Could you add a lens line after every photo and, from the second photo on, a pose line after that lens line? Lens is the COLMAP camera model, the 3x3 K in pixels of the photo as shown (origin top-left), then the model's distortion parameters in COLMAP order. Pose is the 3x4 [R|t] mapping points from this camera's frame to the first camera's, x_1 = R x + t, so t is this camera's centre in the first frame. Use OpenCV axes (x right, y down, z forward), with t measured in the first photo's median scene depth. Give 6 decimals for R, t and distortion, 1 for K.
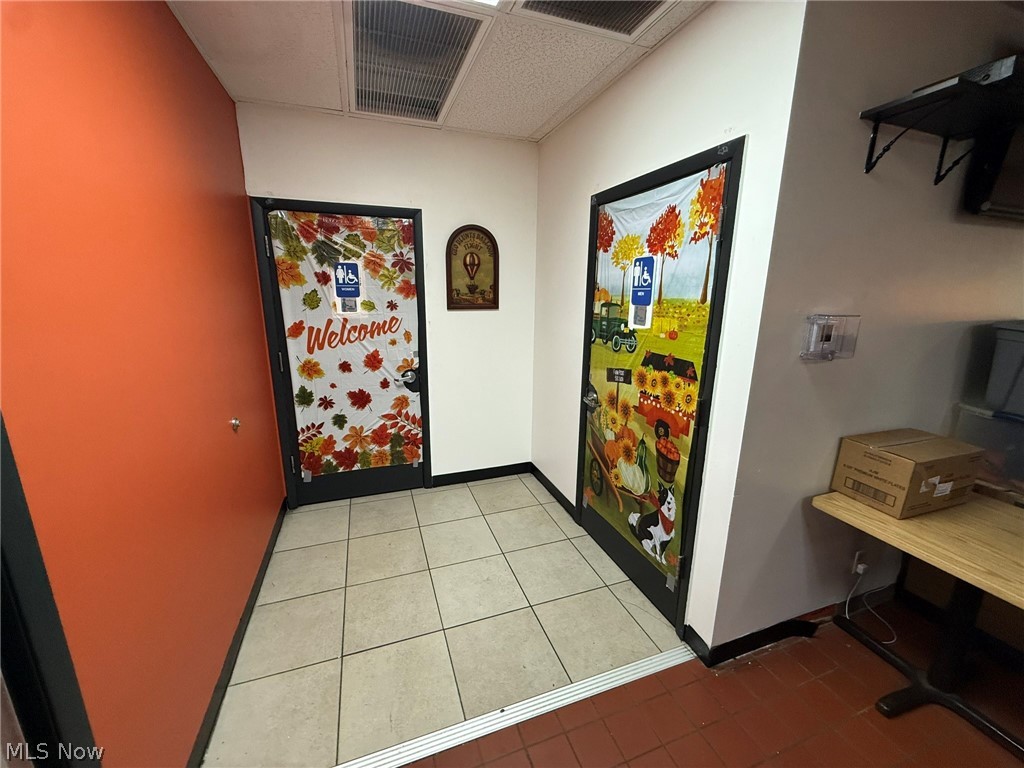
lens RADIAL K [[408.7, 0, 503.8], [0, 408.7, 383.8], [0, 0, 1]] dist [0.001248, -0.000015]
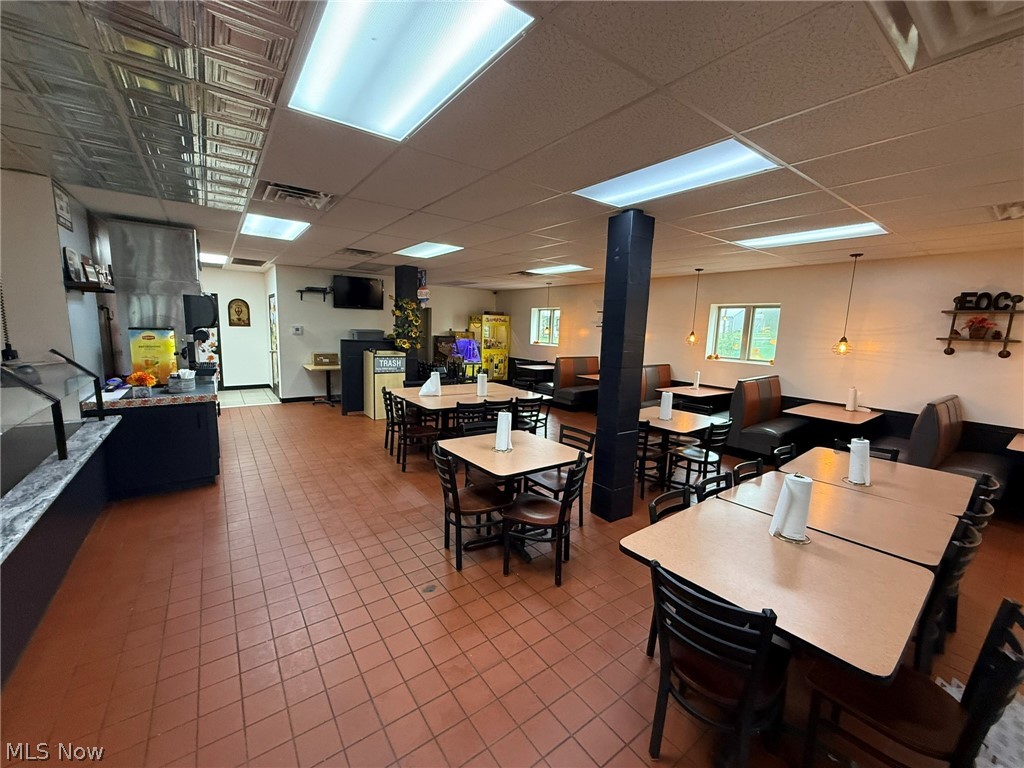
lens RADIAL K [[408.7, 0, 517.1], [0, 408.7, 386.5], [0, 0, 1]] dist [0.001248, -0.000015]
pose [[0.953455, -0.020381, 0.300846, 0.979453], [0.042893, 0.996735, -0.068413, 0.562797], [-0.298469, 0.078133, 0.951216, -2.474170]]
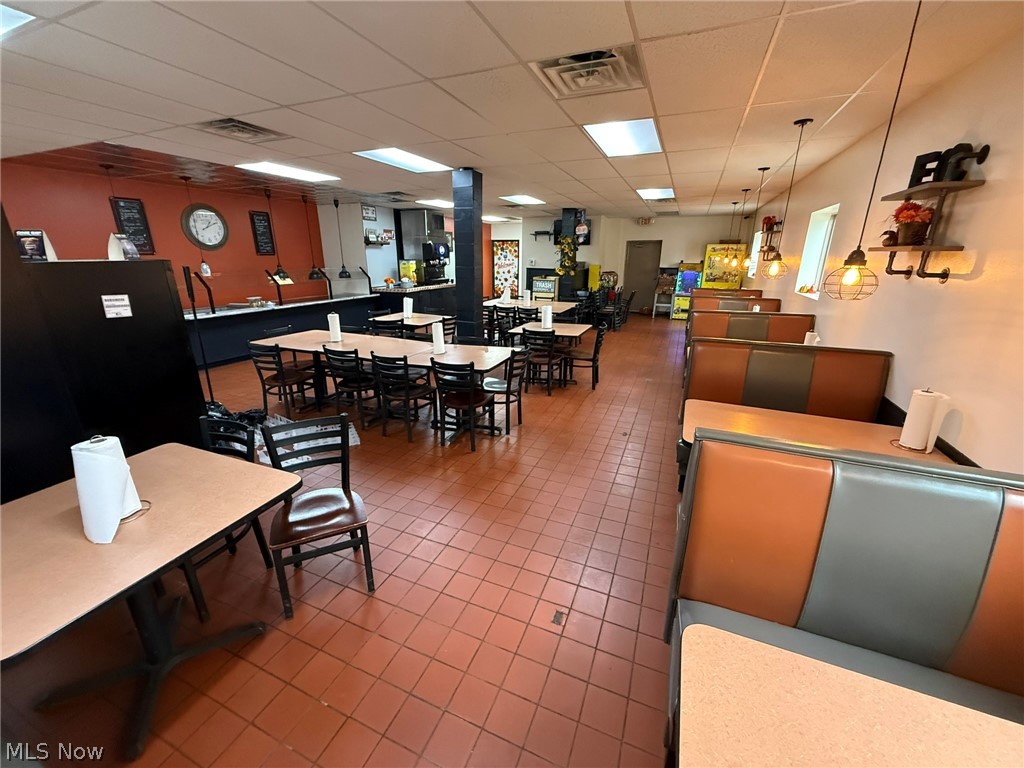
lens RADIAL K [[408.7, 0, 513.1], [0, 408.7, 384.4], [0, 0, 1]] dist [0.001248, -0.000015]
pose [[0.746738, 0.197143, -0.635230, 3.071063], [-0.151202, 0.980374, 0.126513, 0.636663], [0.647704, 0.001576, 0.761890, -2.662896]]
